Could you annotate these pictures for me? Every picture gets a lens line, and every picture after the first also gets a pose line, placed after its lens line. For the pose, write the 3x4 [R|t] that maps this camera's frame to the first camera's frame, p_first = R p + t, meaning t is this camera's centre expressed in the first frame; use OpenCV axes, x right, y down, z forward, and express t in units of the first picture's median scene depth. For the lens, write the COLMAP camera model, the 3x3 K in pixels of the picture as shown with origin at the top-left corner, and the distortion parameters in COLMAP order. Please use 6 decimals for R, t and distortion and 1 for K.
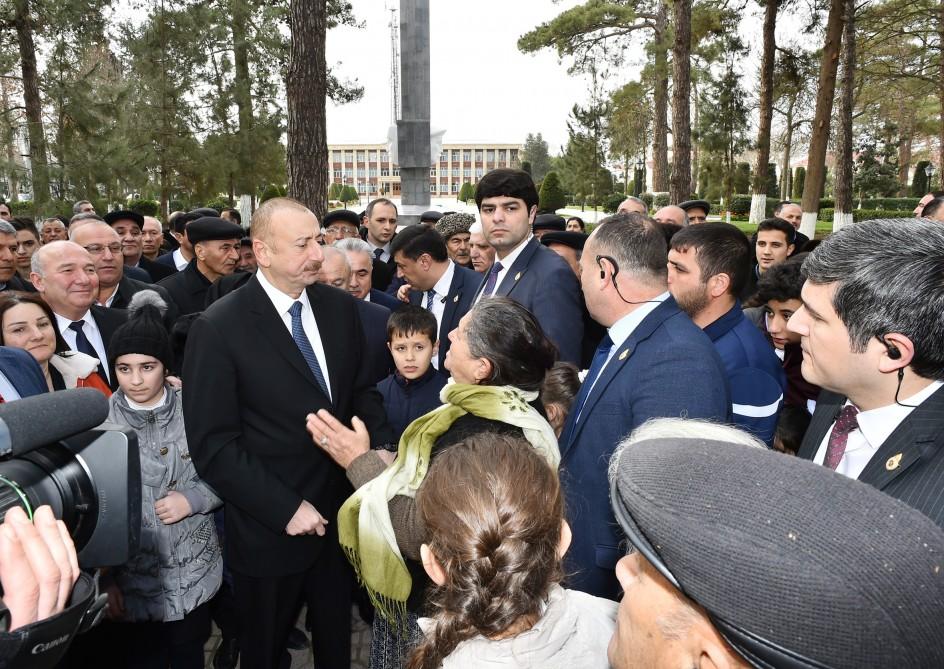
lens RADIAL K [[679.2, 0, 441.3], [0, 679.2, 338.5], [0, 0, 1]] dist [-0.029338, 0.004954]
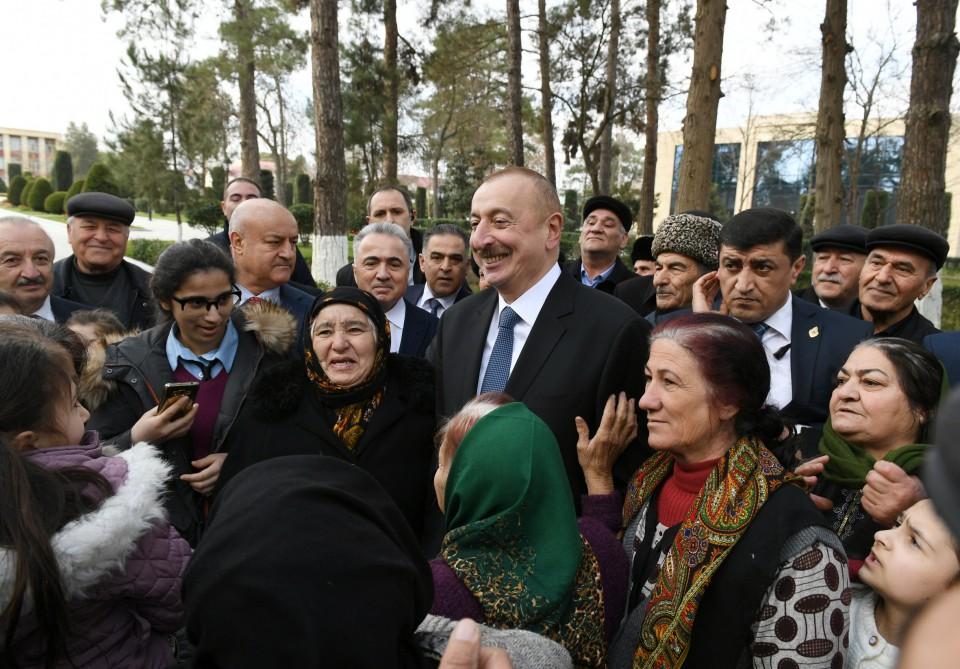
lens RADIAL K [[662.8, 0, 490.1], [0, 662.8, 333.0], [0, 0, 1]] dist [-0.009121, -0.005174]
pose [[0.779127, -0.058257, 0.624153, 0.048013], [0.070963, 0.997469, 0.004519, -0.051657], [-0.622837, 0.040771, 0.781289, 0.256452]]
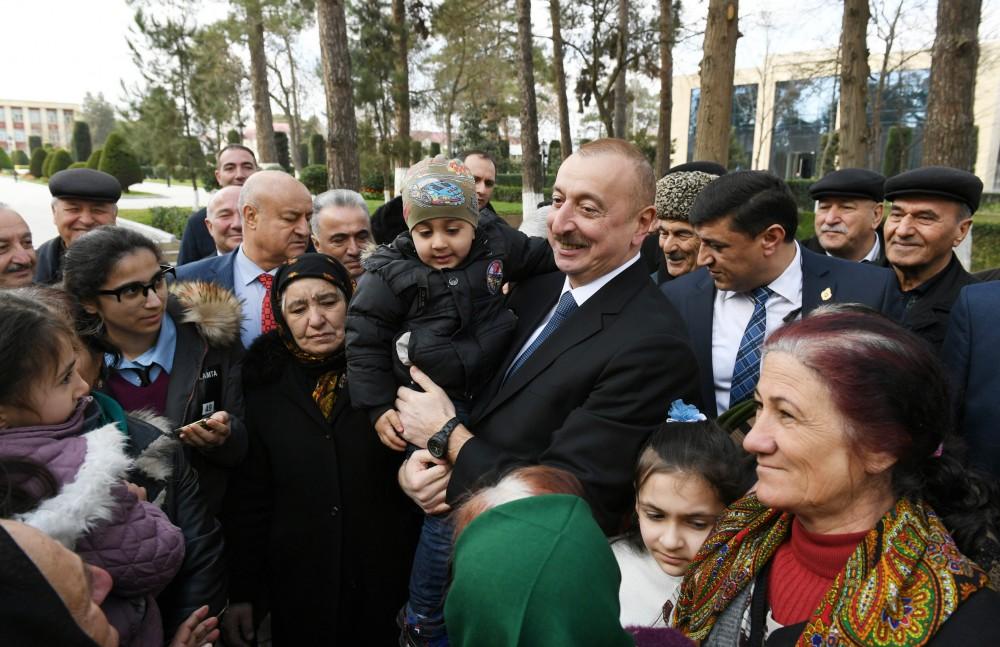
lens RADIAL K [[659.2, 0, 488.9], [0, 659.2, 312.0], [0, 0, 1]] dist [-0.010966, -0.001555]
pose [[0.795339, -0.109246, 0.596239, 0.050675], [0.105890, 0.993541, 0.040791, -0.052942], [-0.596844, 0.030693, 0.801770, 0.258739]]
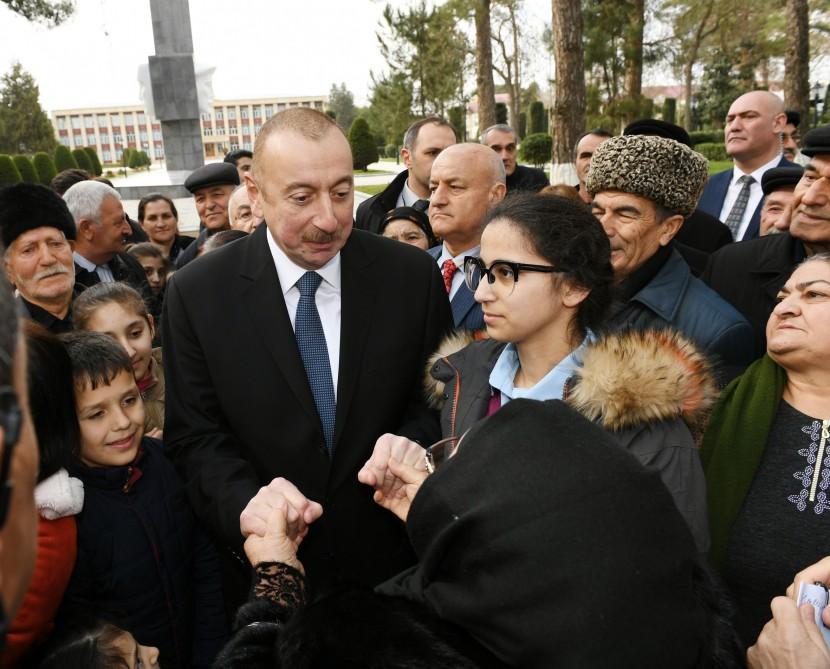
lens RADIAL K [[663.4, 0, 337.1], [0, 663.4, 330.9], [0, 0, 1]] dist [-0.016051, 0.004632]
pose [[0.991026, -0.082484, 0.105181, 0.038882], [0.076539, 0.995297, 0.059371, -0.049432], [-0.109584, -0.050788, 0.992679, 0.243066]]
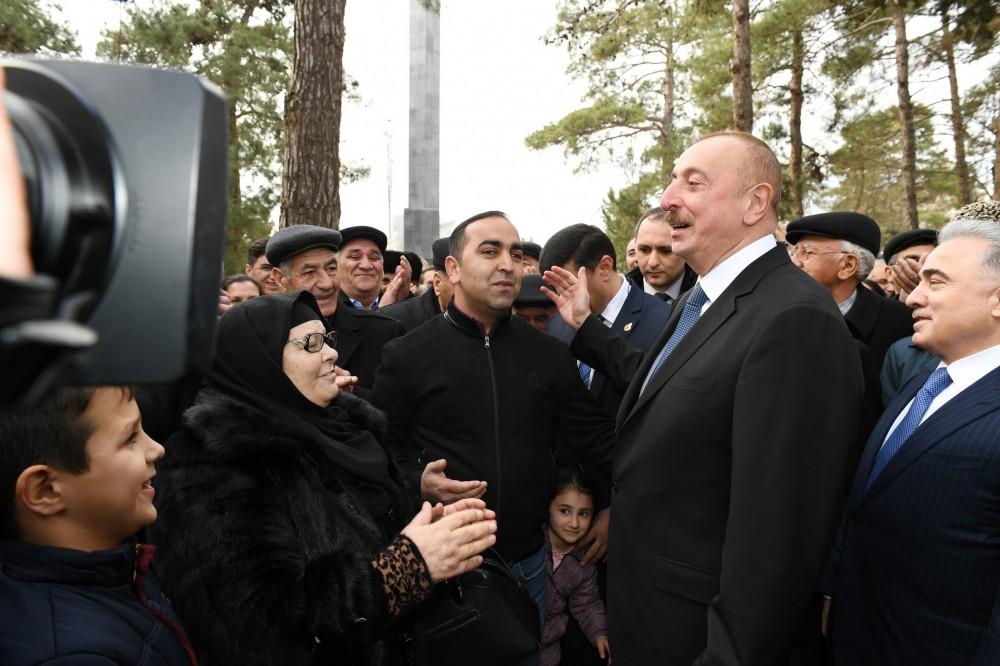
lens RADIAL K [[664.8, 0, 501.9], [0, 664.8, 329.6], [0, 0, 1]] dist [-0.008477, 0.002555]
pose [[0.994016, 0.012467, 0.108518, -0.028381], [0.004965, 0.987282, -0.158903, -0.014831], [-0.109119, 0.158491, 0.981312, 0.123958]]
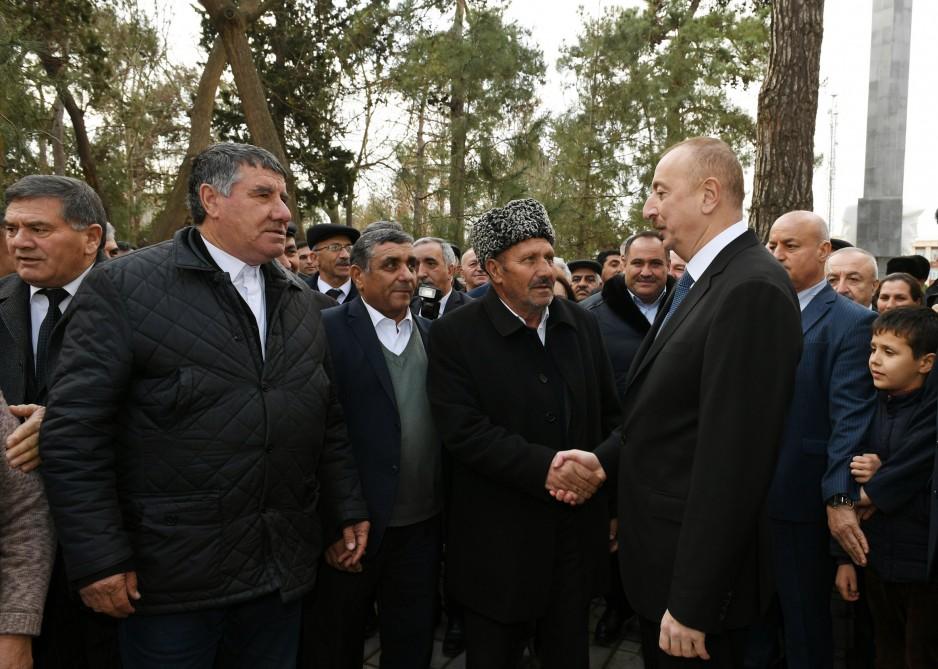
lens RADIAL K [[734.3, 0, 557.1], [0, 734.3, 350.9], [0, 0, 1]] dist [0.015314, -0.025206]
pose [[0.918228, 0.052422, -0.392567, -0.040655], [-0.105526, 0.987753, -0.114928, -0.007695], [0.381734, 0.146956, 0.912515, 0.099101]]
